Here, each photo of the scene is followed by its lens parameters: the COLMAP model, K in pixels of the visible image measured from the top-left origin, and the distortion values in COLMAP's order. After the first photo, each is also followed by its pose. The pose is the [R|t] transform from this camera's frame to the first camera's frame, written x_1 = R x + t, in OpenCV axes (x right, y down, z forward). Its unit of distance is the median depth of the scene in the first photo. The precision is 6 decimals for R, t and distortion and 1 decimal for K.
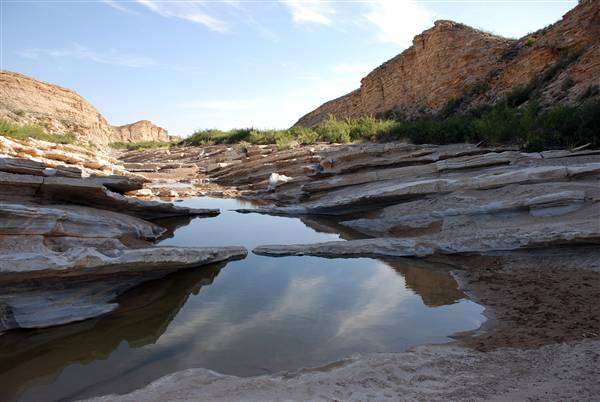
lens RADIAL K [[480.6, 0, 298.5], [0, 480.6, 202.2], [0, 0, 1]] dist [-0.142332, 0.106749]
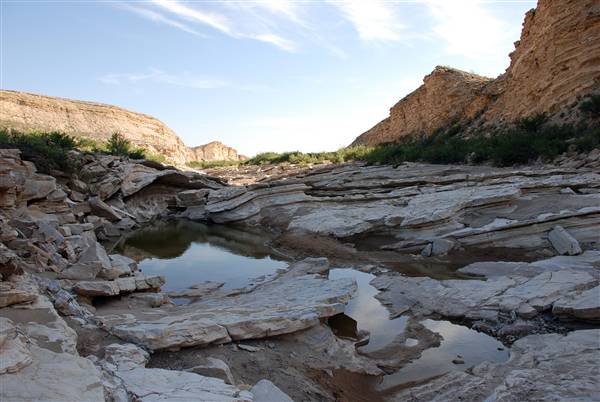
lens RADIAL K [[480.6, 0, 300.6], [0, 480.6, 197.1], [0, 0, 1]] dist [-0.142332, 0.106749]
pose [[0.990548, -0.006768, -0.136999, 0.059757], [0.000549, 0.998969, -0.045384, 0.021439], [0.137165, 0.044880, 0.989531, -0.201562]]
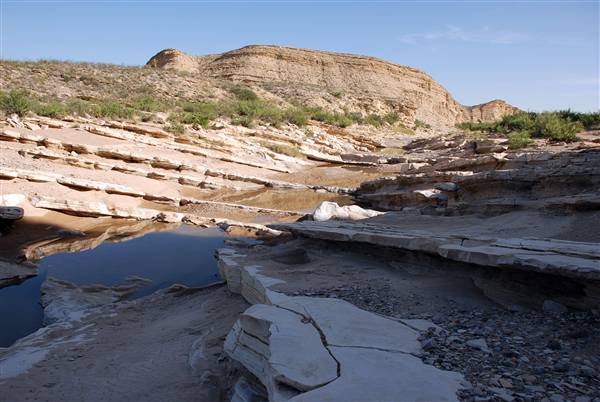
lens RADIAL K [[480.6, 0, 298.8], [0, 480.6, 197.4], [0, 0, 1]] dist [-0.142332, 0.106749]
pose [[0.740346, 0.106265, -0.663773, 0.052478], [-0.084429, 0.994306, 0.065012, -0.017455], [0.666903, 0.007910, 0.745103, 0.098190]]
